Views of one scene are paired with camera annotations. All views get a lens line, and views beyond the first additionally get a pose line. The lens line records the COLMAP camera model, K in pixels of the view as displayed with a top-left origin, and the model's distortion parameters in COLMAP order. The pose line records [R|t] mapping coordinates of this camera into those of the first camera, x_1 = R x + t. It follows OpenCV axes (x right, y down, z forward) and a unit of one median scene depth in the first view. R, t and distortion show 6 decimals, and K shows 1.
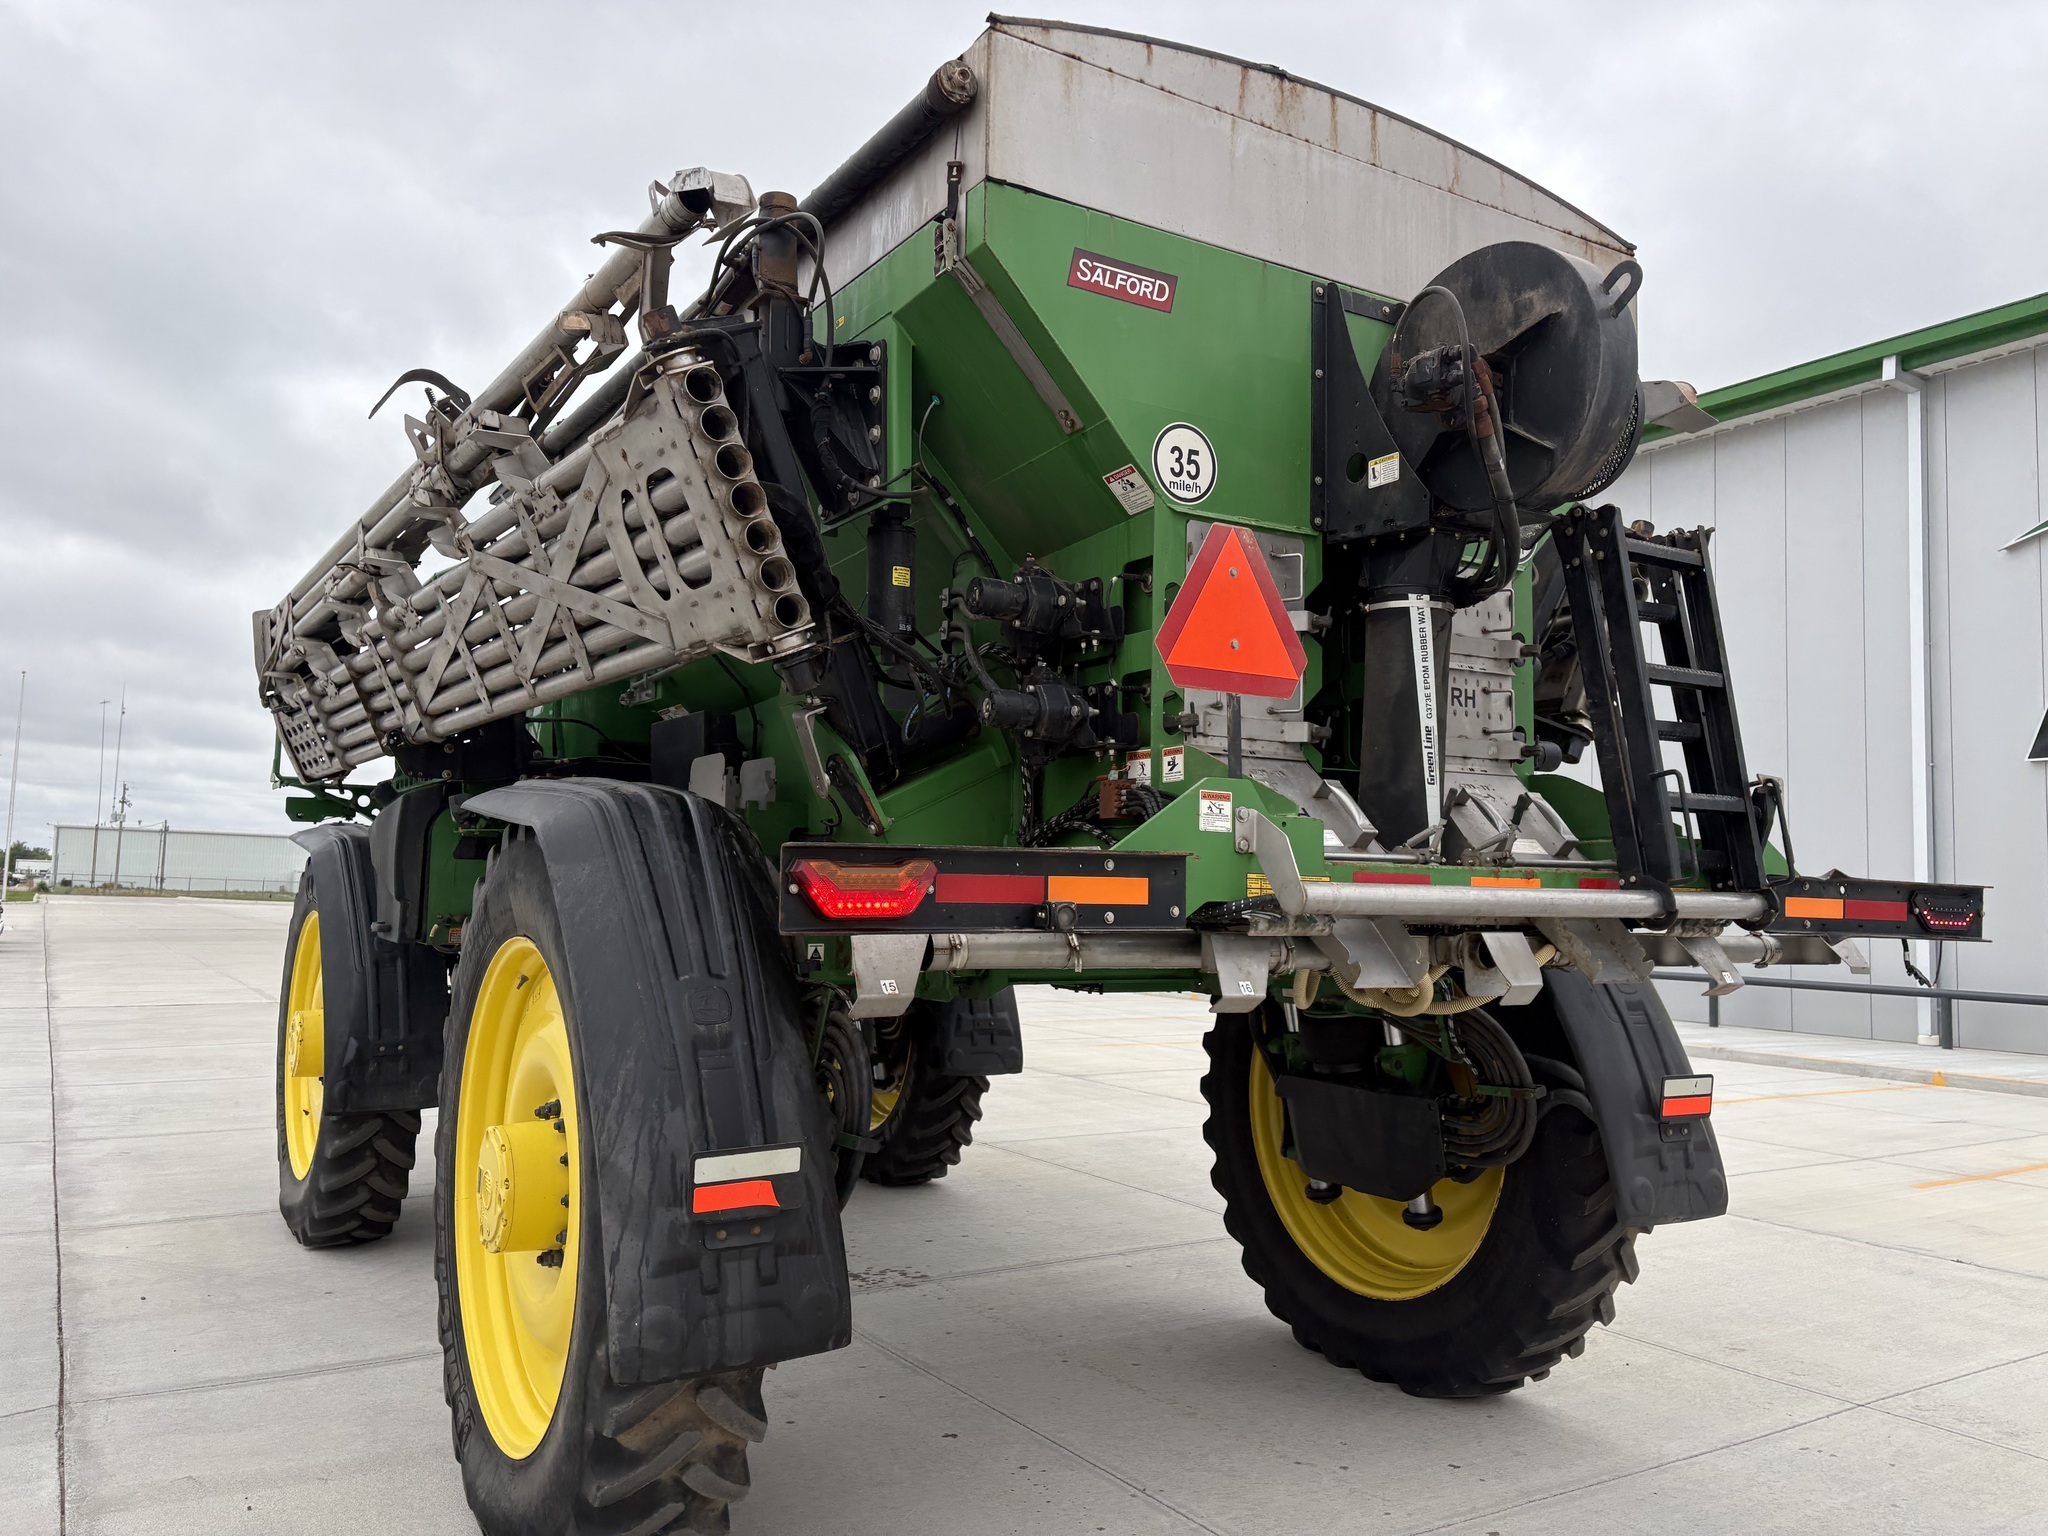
lens RADIAL K [[1521.2, 0, 980.7], [0, 1521.2, 771.4], [0, 0, 1]] dist [0.037597, -0.002146]
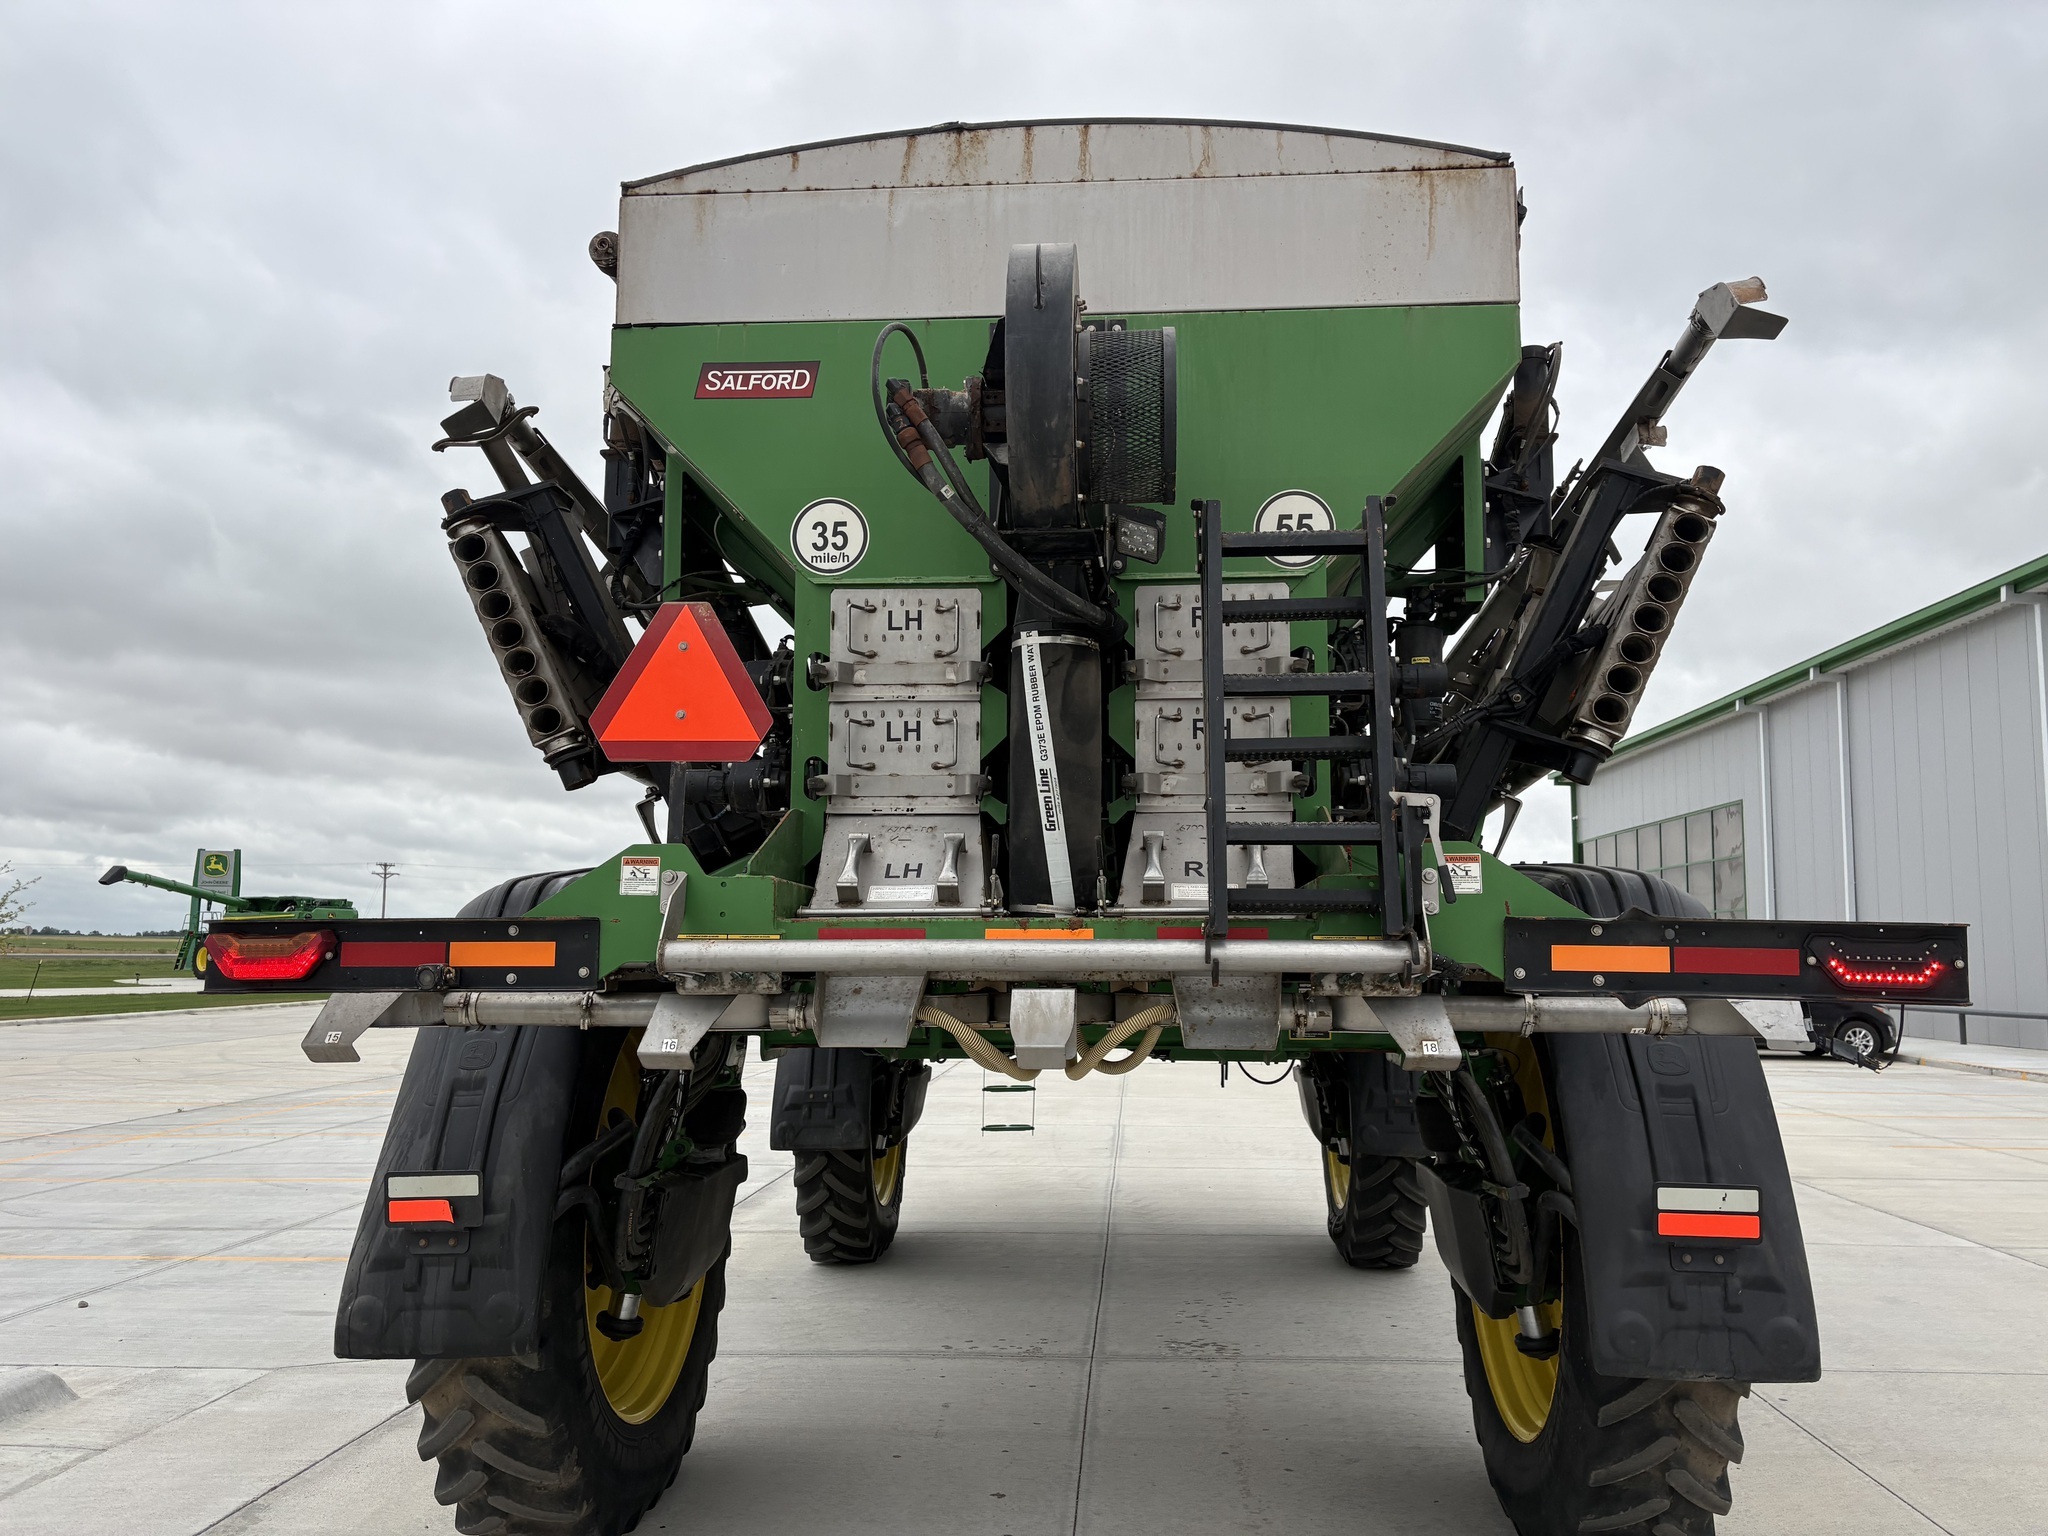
lens RADIAL K [[1532.6, 0, 1043.0], [0, 1532.6, 774.2], [0, 0, 1]] dist [0.040949, -0.006777]
pose [[0.815123, -0.083068, -0.573301, 0.829567], [0.057502, 0.996380, -0.062613, 0.032045], [0.576427, 0.018072, 0.816949, 0.233495]]
